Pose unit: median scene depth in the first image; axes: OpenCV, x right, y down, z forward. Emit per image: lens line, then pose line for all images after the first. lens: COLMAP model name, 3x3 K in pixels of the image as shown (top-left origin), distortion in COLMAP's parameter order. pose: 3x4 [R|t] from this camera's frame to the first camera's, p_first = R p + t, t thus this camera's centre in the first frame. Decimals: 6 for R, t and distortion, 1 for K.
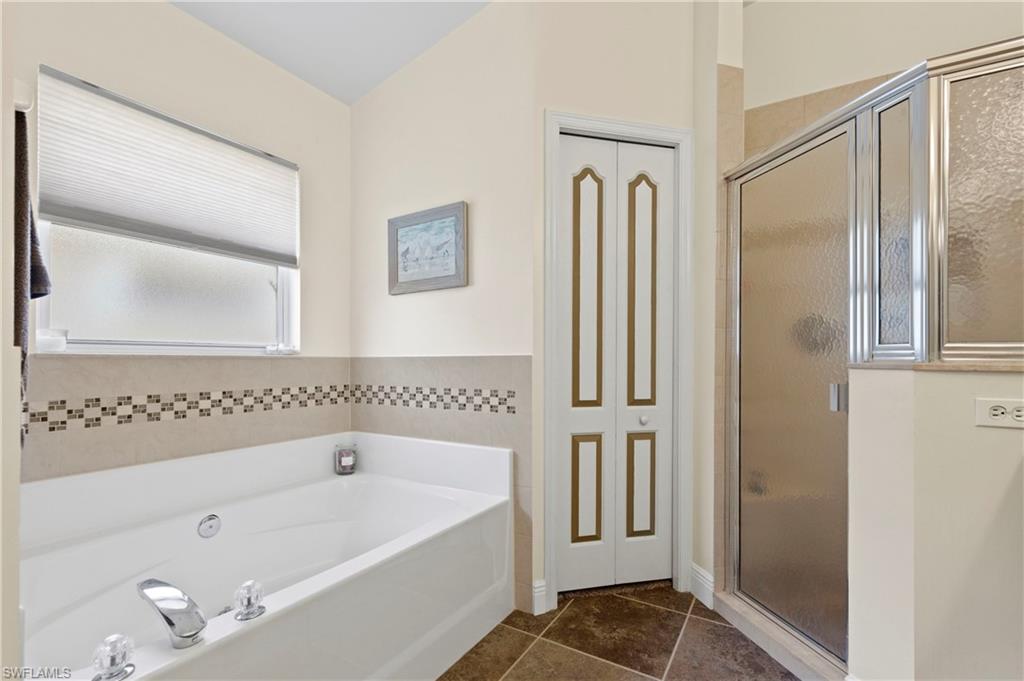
lens RADIAL K [[461.3, 0, 512.6], [0, 461.3, 354.0], [0, 0, 1]] dist [0.002324, 0.000187]
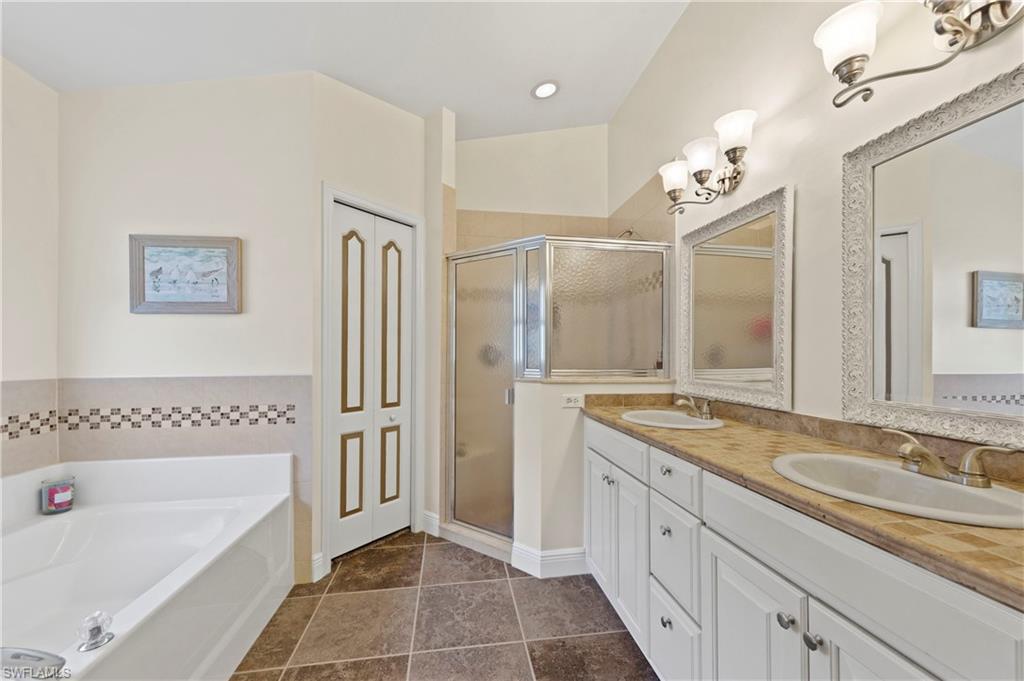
lens RADIAL K [[394.8, 0, 513.7], [0, 394.8, 345.2], [0, 0, 1]] dist [-0.000205, 0.000127]
pose [[0.768195, 0.014715, 0.640047, -0.206544], [-0.003885, 0.999825, -0.018323, -0.056694], [-0.640205, 0.011590, 0.768117, -0.162907]]
